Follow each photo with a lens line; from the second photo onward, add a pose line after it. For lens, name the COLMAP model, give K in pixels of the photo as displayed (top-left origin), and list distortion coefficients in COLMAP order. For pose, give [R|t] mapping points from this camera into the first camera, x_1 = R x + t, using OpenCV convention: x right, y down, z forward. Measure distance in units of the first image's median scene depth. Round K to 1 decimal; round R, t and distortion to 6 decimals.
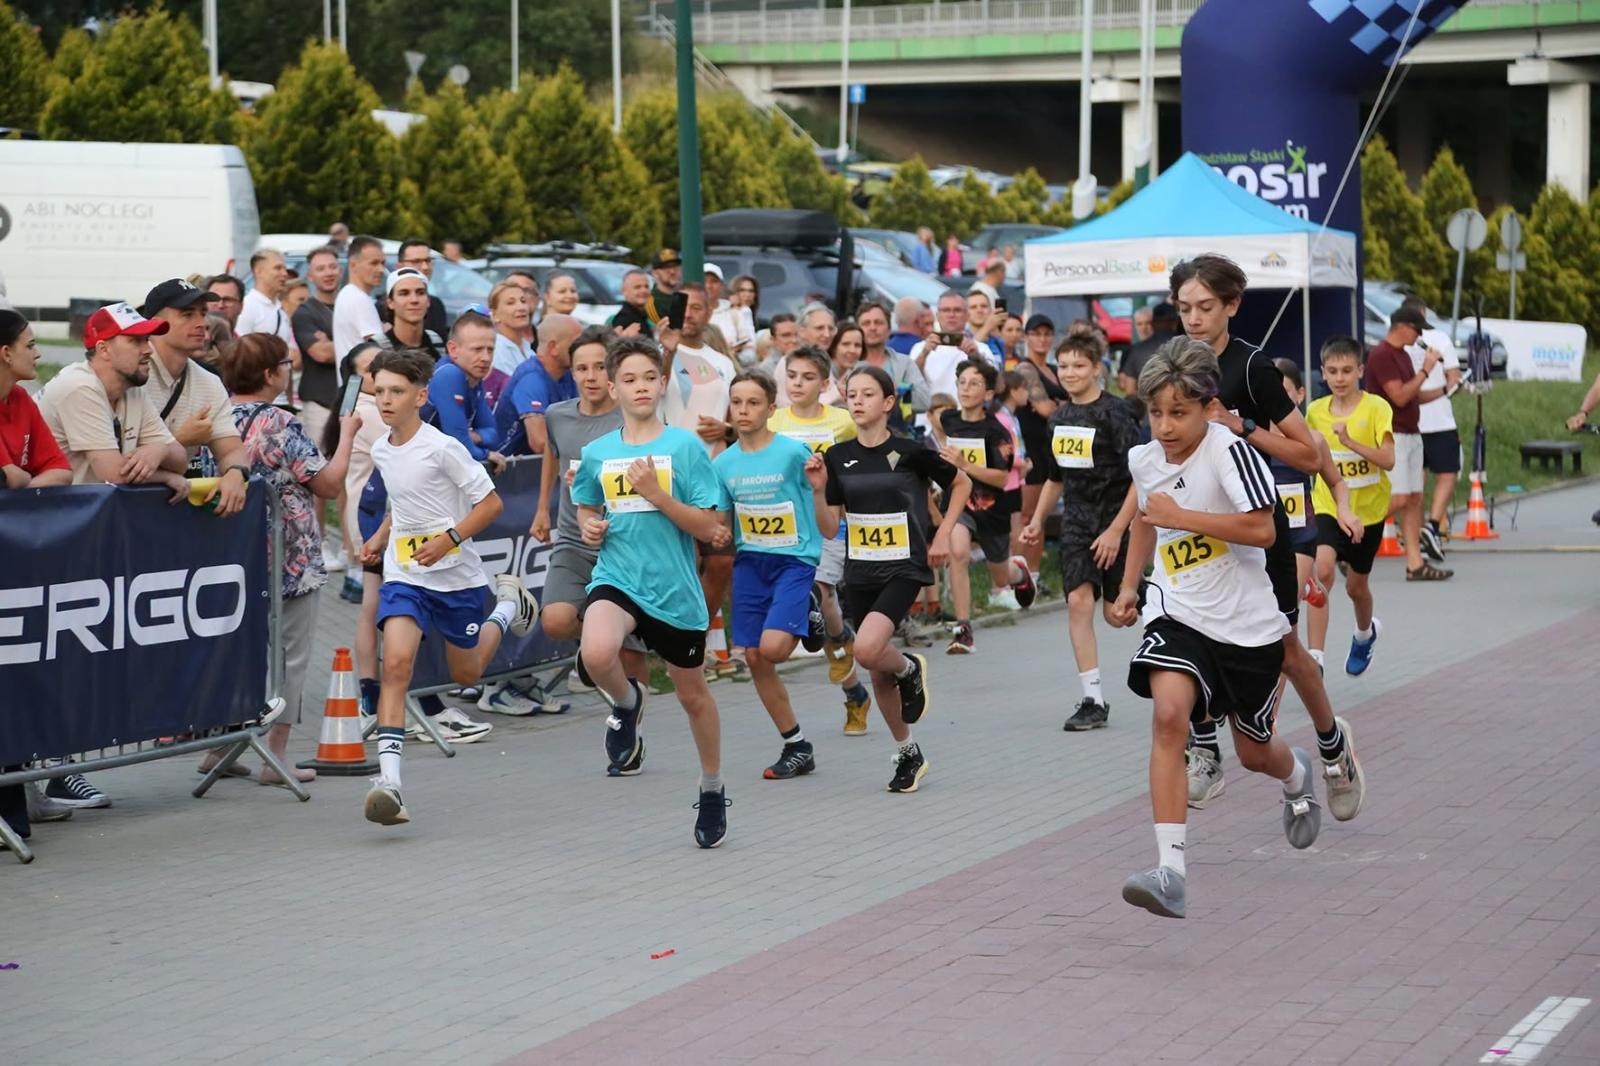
lens RADIAL K [[4477.3, 0, 800.0], [0, 4477.3, 533.0], [0, 0, 1]] dist [0.598272, -0.132228]
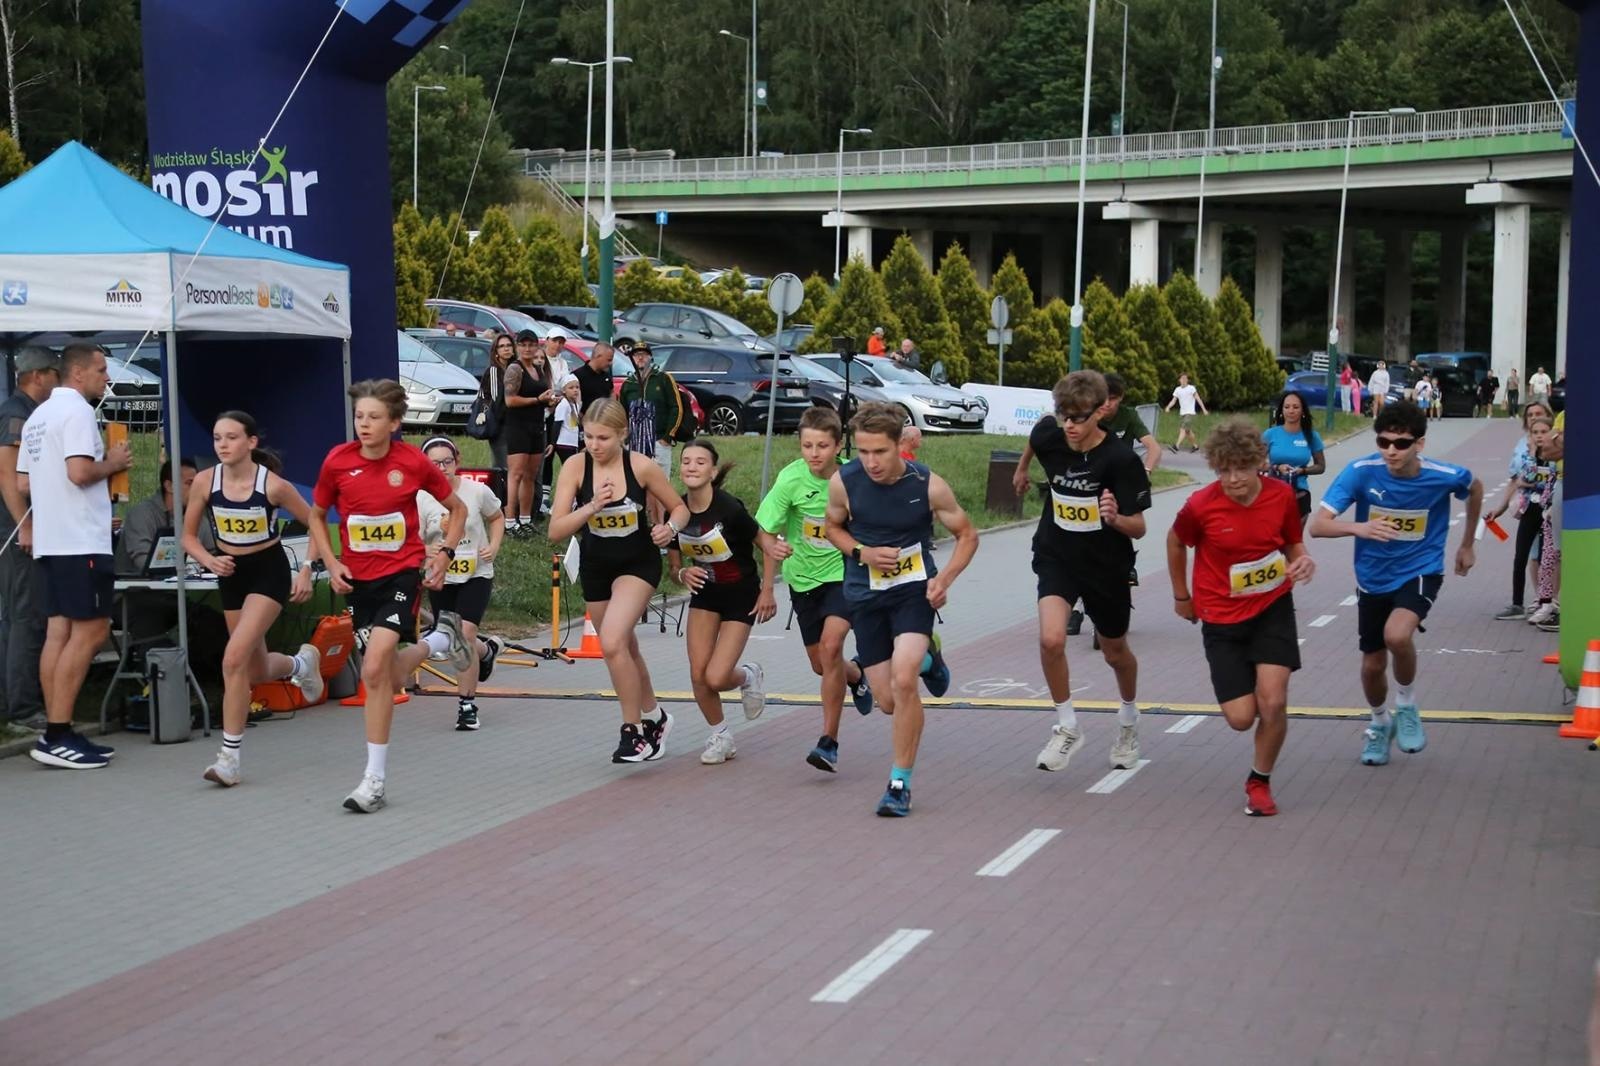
lens RADIAL K [[2810.1, 0, 800.0], [0, 2810.1, 533.0], [0, 0, 1]] dist [0.254343, 0.252618]
pose [[0.999668, 0.012151, 0.022713, 0.080349], [-0.012329, 0.999894, 0.007708, -0.011510], [-0.022617, -0.007985, 0.999712, 0.229177]]
